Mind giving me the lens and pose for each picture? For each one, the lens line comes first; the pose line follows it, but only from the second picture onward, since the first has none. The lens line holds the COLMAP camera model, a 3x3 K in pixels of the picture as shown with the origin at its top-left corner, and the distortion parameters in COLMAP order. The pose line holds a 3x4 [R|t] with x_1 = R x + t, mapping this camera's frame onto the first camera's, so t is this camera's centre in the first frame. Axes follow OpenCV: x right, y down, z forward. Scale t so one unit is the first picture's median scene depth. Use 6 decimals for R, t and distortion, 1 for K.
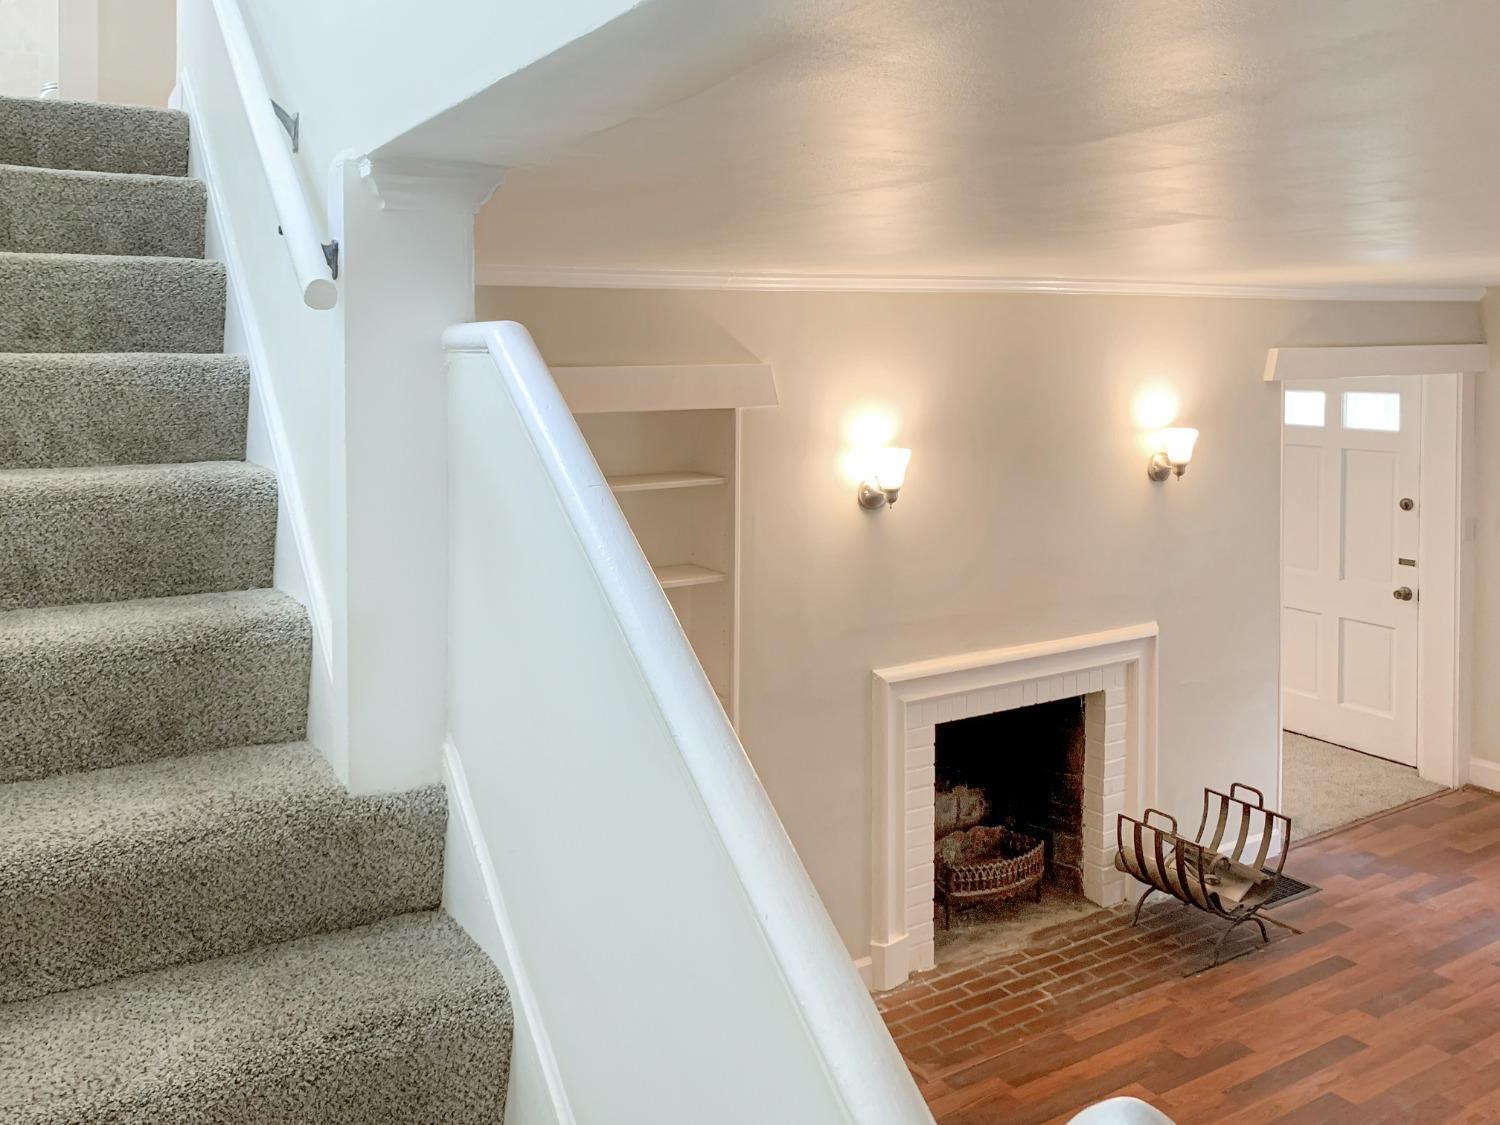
lens RADIAL K [[1200.9, 0, 750.0], [0, 1200.9, 562.5], [0, 0, 1]] dist [0.001505, 0.004895]
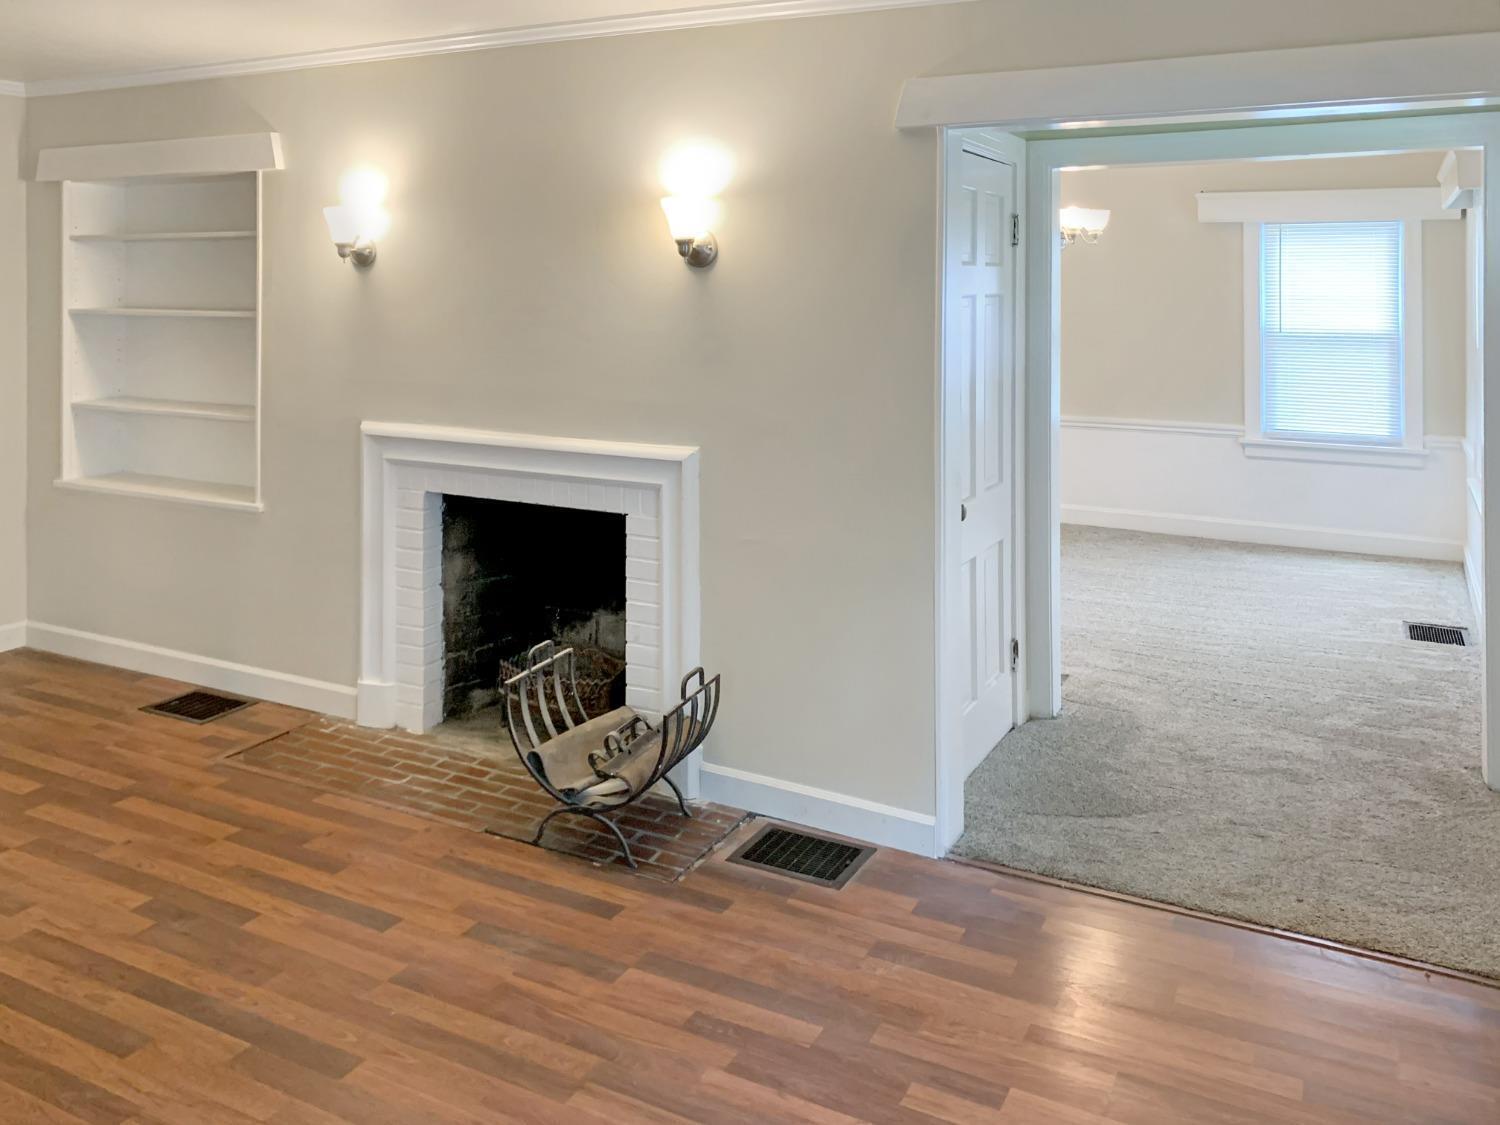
lens RADIAL K [[1240.0, 0, 748.9], [0, 1240.0, 524.6], [0, 0, 1]] dist [-0.002065, -0.003600]
pose [[0.516149, 0.173492, -0.838744, 1.176824], [-0.156854, 0.981855, 0.106569, 0.008674], [0.842014, 0.076555, 0.533996, 0.680339]]
